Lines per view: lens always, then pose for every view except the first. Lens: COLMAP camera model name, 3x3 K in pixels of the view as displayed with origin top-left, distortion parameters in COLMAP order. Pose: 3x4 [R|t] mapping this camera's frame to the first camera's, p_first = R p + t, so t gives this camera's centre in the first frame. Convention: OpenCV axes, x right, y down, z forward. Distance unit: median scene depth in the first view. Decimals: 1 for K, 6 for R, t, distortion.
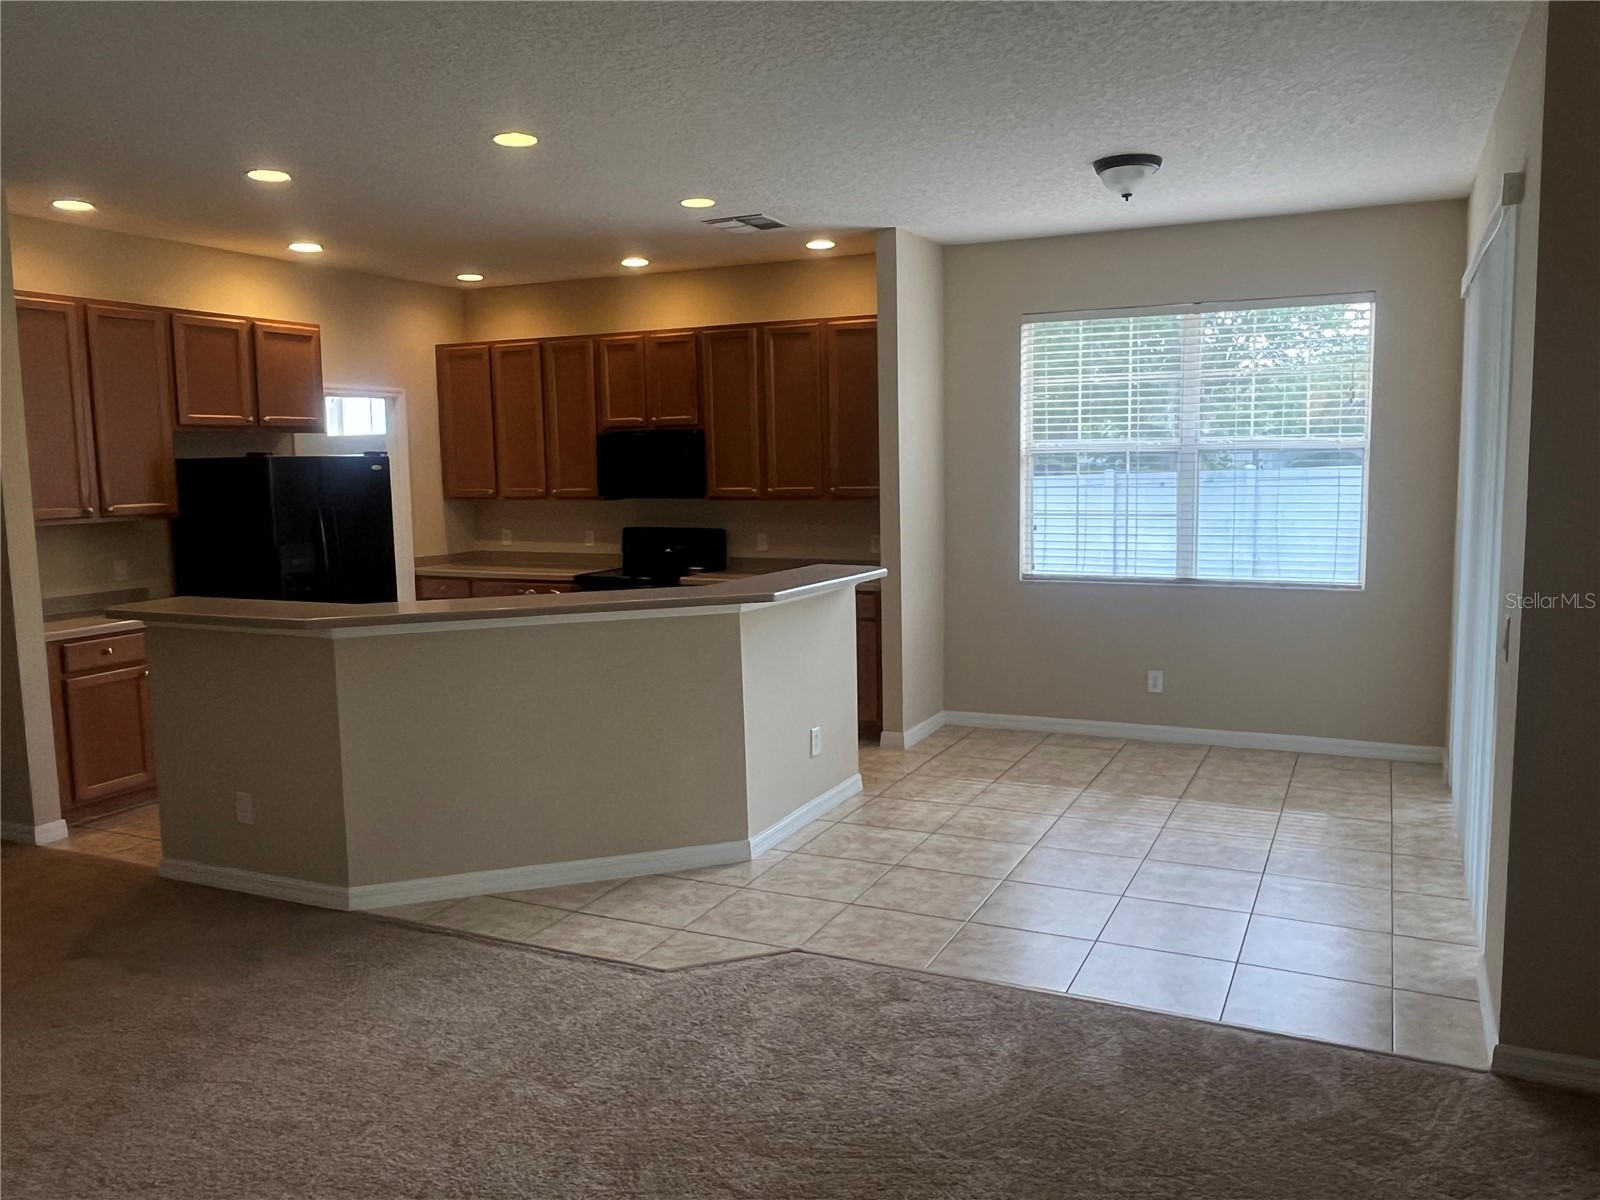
lens RADIAL K [[1208.5, 0, 804.6], [0, 1208.5, 602.0], [0, 0, 1]] dist [-0.004857, -0.000184]
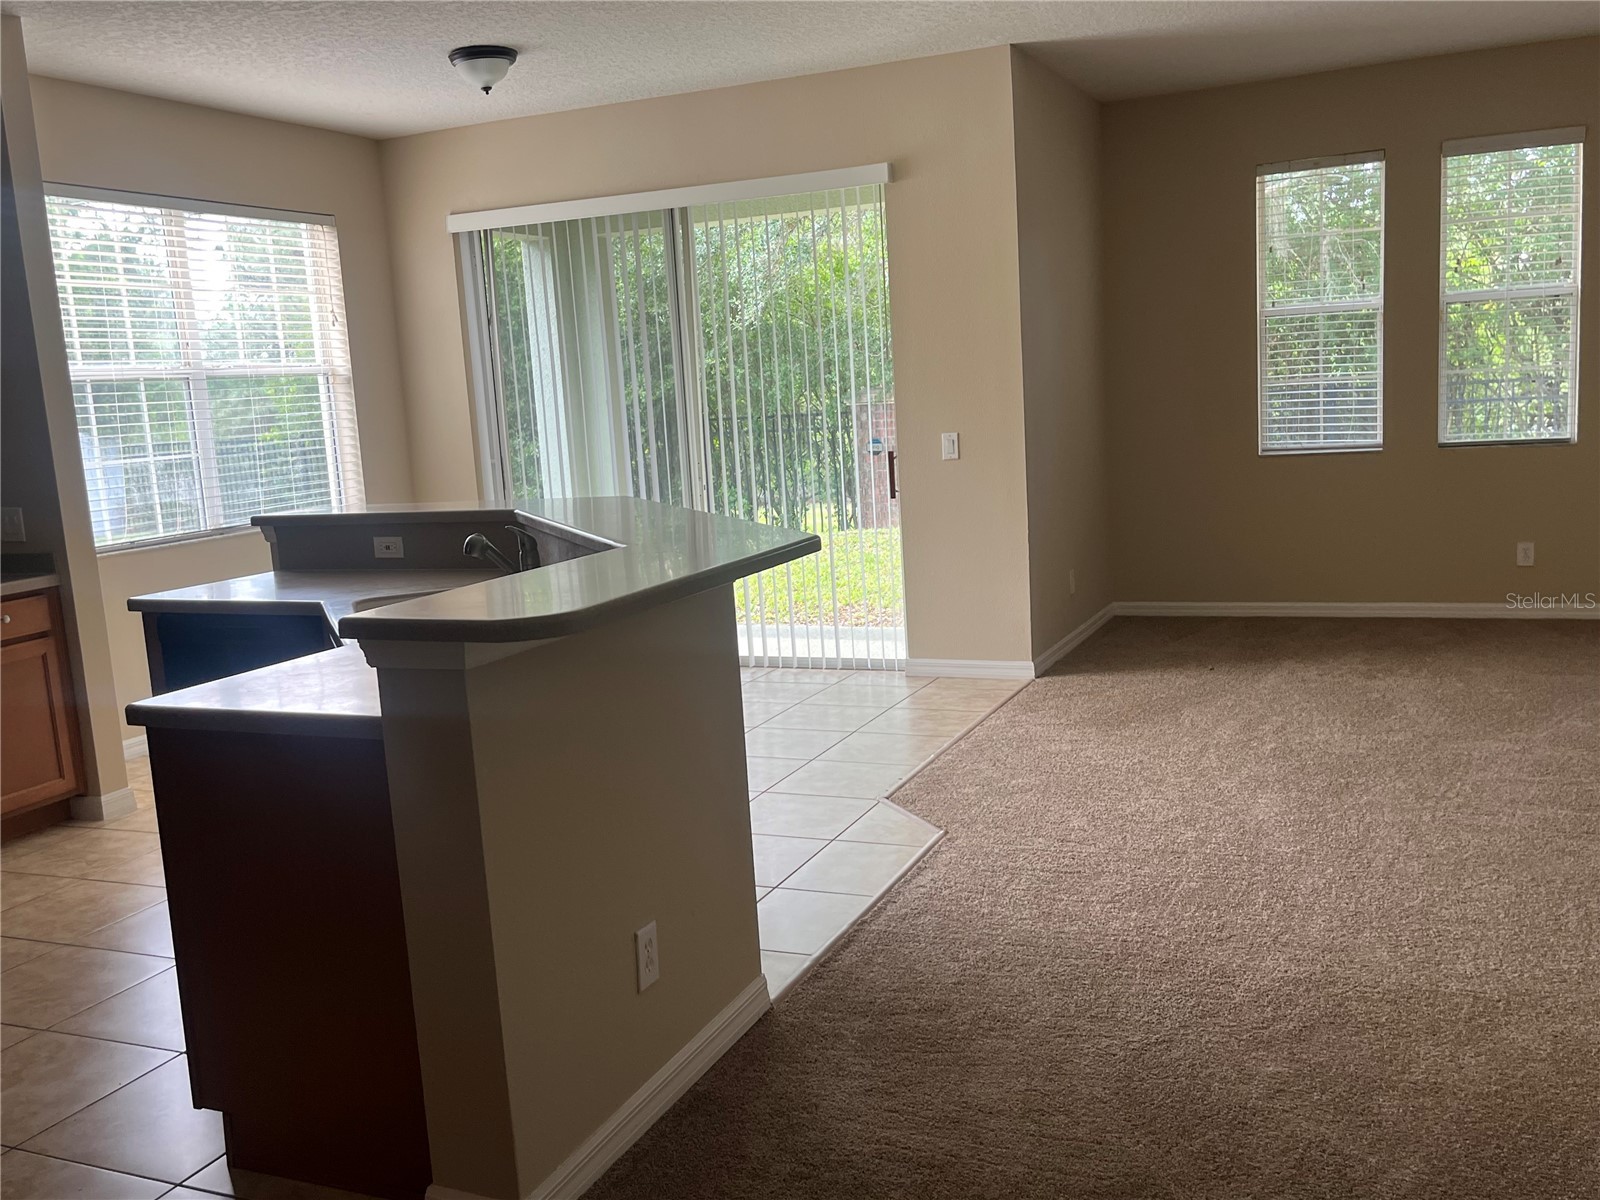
lens RADIAL K [[1493.5, 0, 796.1], [0, 1493.5, 608.4], [0, 0, 1]] dist [0.009124, 0.000000]
pose [[-0.033503, -0.130401, 0.990895, -0.738146], [0.178902, 0.974656, 0.134313, -0.032944], [-0.983296, 0.181773, -0.009325, 0.623626]]
